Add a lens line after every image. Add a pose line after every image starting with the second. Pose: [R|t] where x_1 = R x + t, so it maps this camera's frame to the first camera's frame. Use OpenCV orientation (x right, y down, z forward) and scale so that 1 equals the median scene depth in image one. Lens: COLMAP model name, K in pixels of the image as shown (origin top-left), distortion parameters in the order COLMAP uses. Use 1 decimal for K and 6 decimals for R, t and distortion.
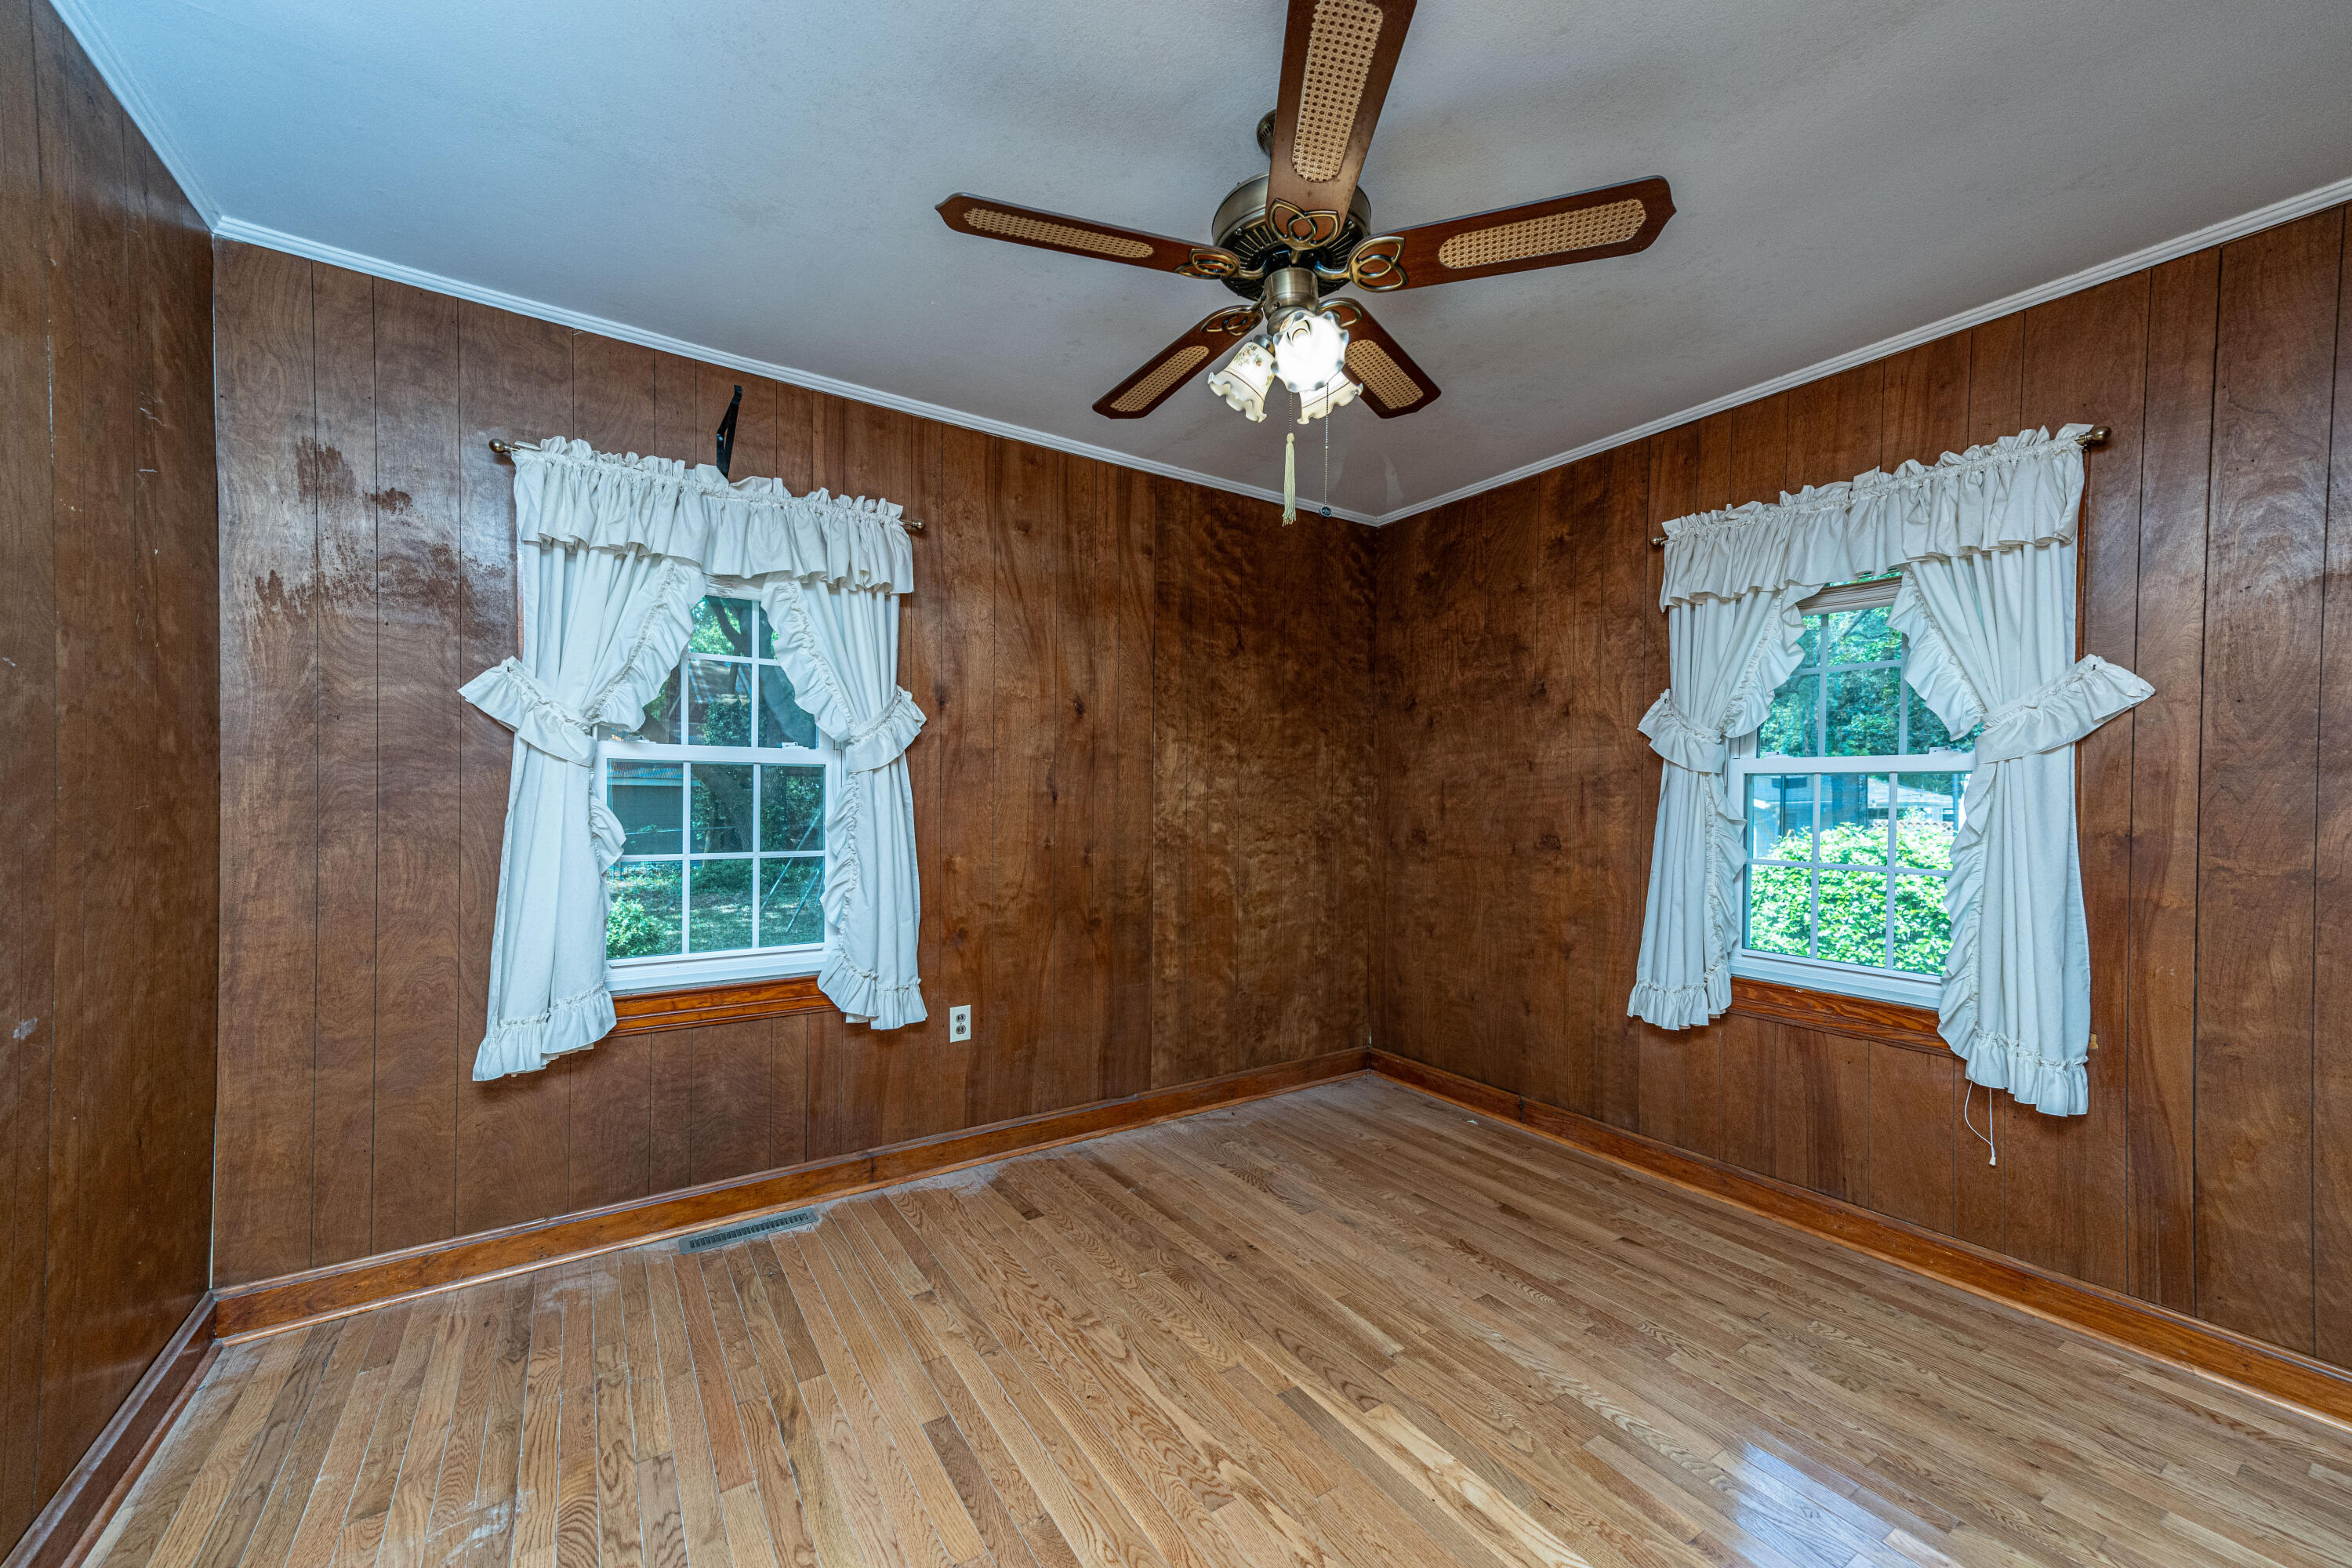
lens RADIAL K [[900.7, 0, 1183.1], [0, 900.7, 811.8], [0, 0, 1]] dist [0.028715, -0.000093]
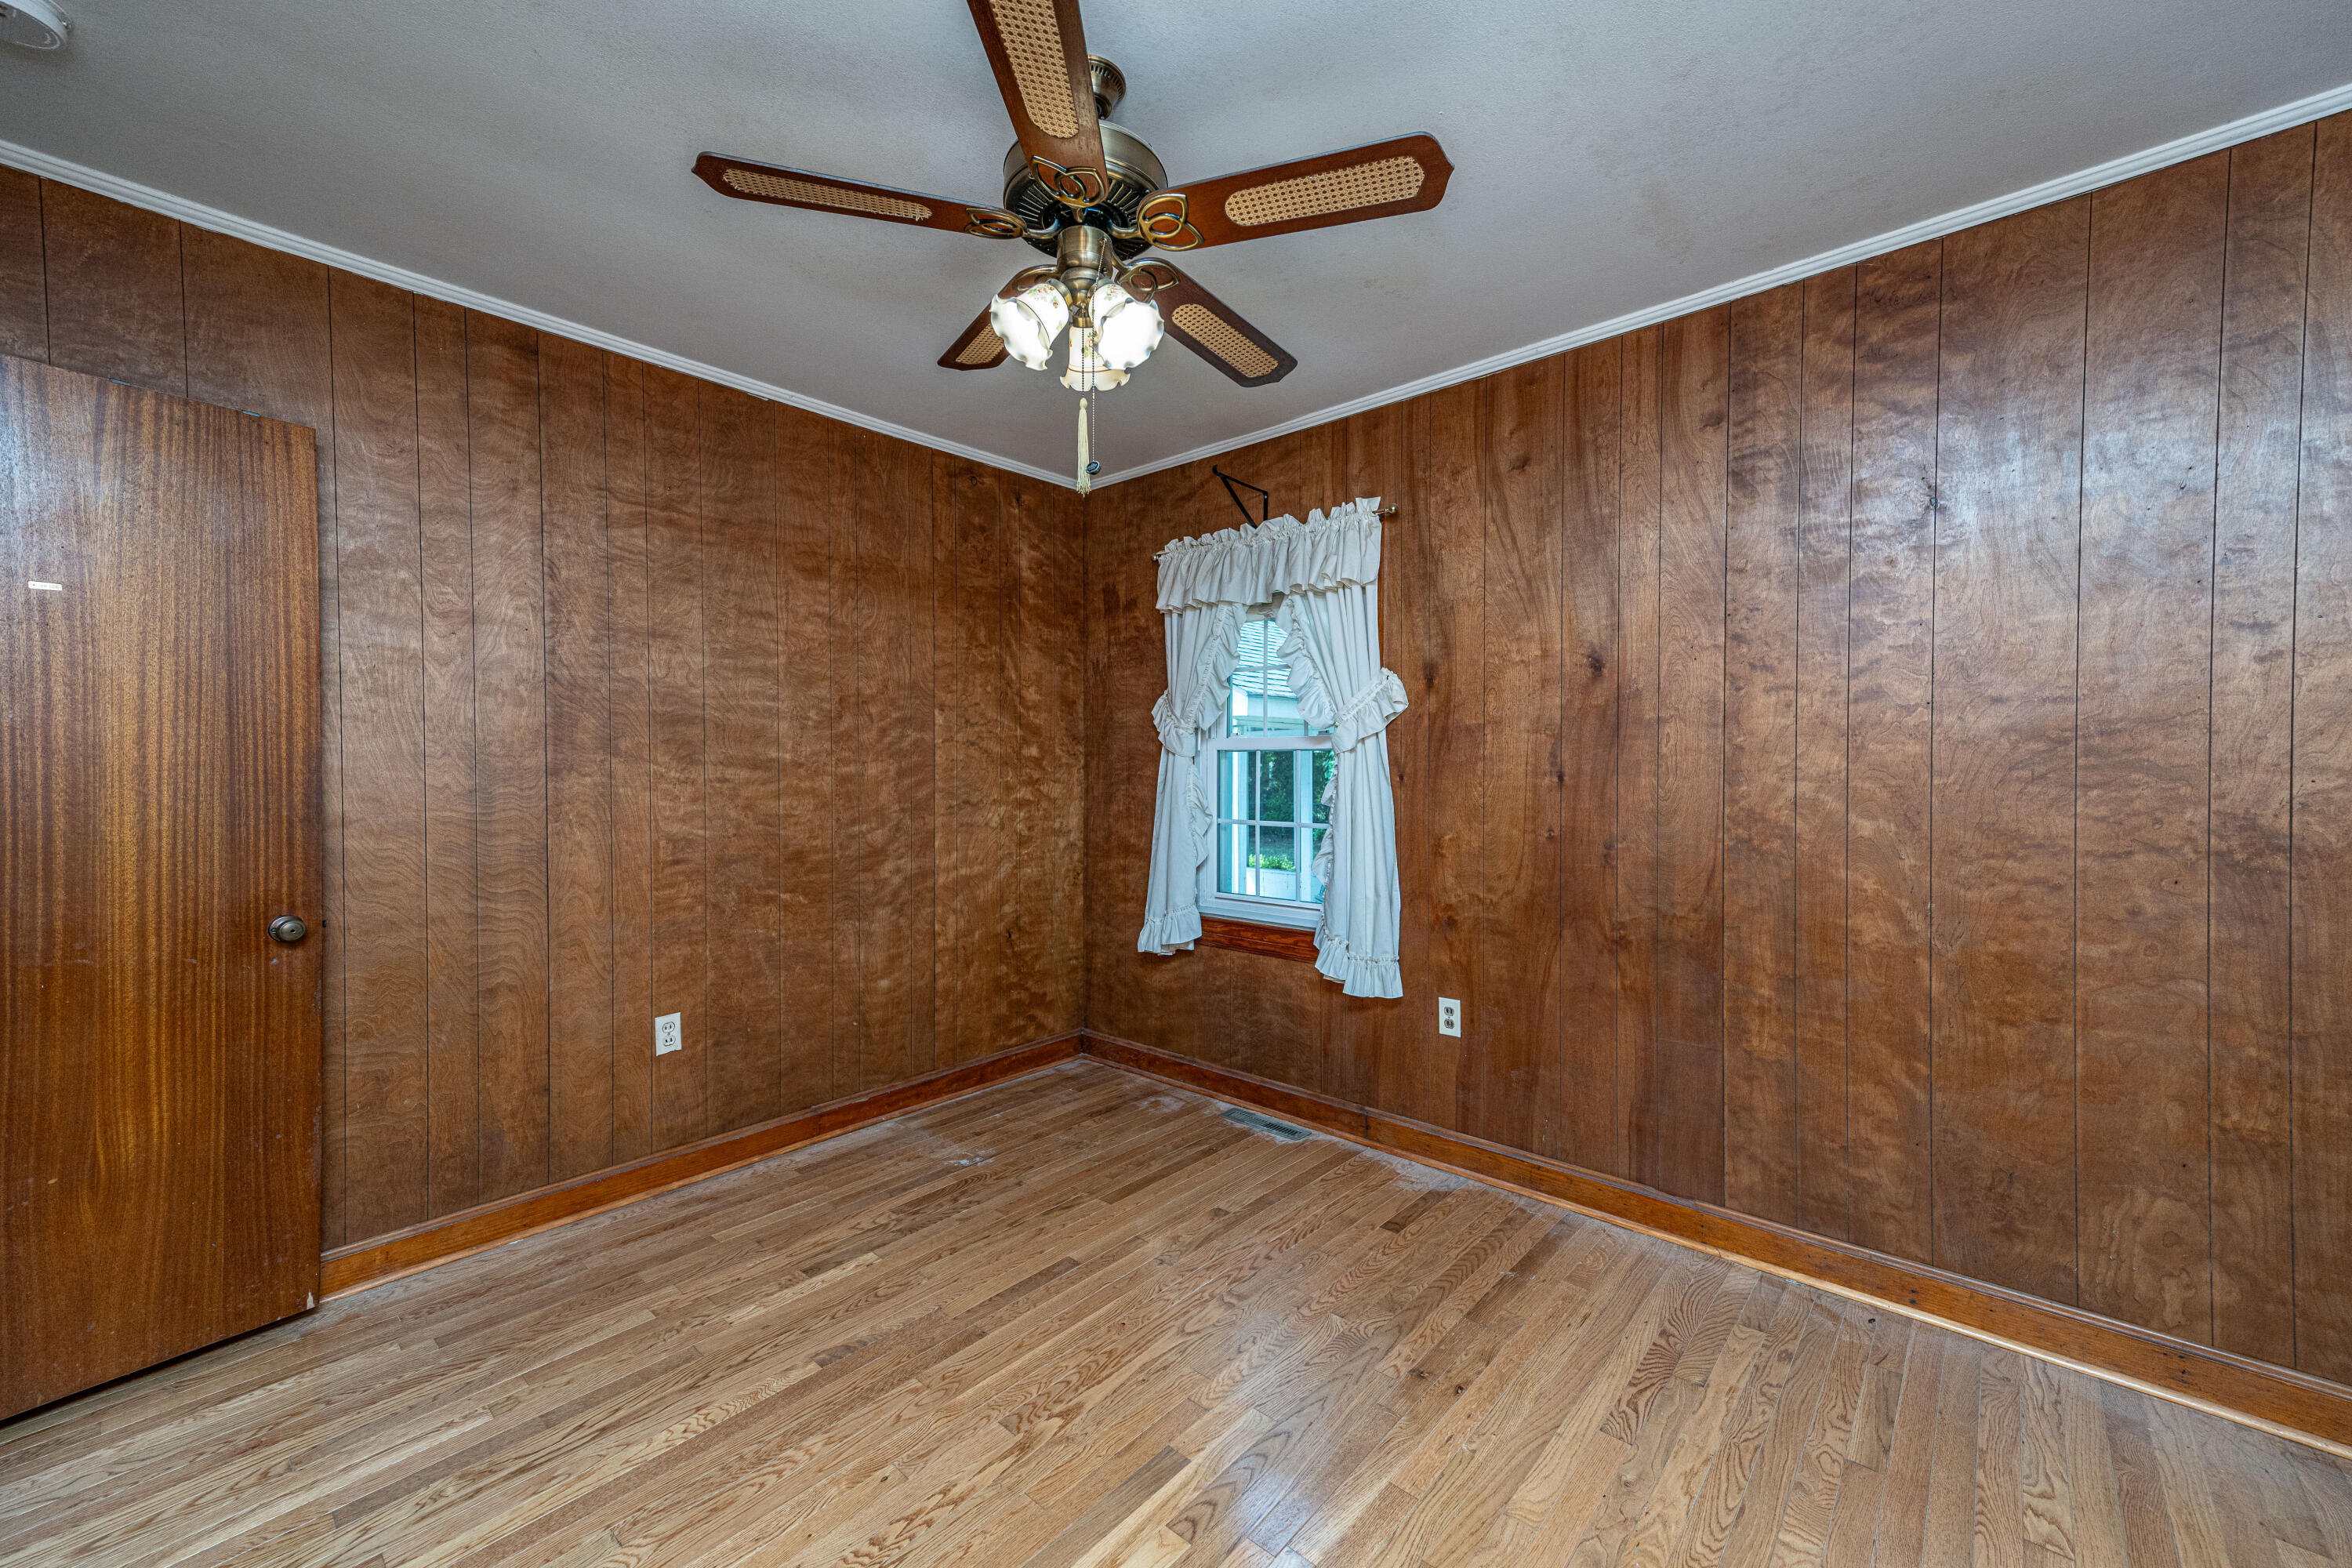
lens RADIAL K [[925.7, 0, 1185.0], [0, 925.7, 786.6], [0, 0, 1]] dist [0.029790, -0.000363]
pose [[0.255144, 0.009823, -0.966853, 0.636203], [-0.015579, 0.999860, 0.006048, -0.008232], [0.966778, 0.013519, 0.255261, 0.494618]]
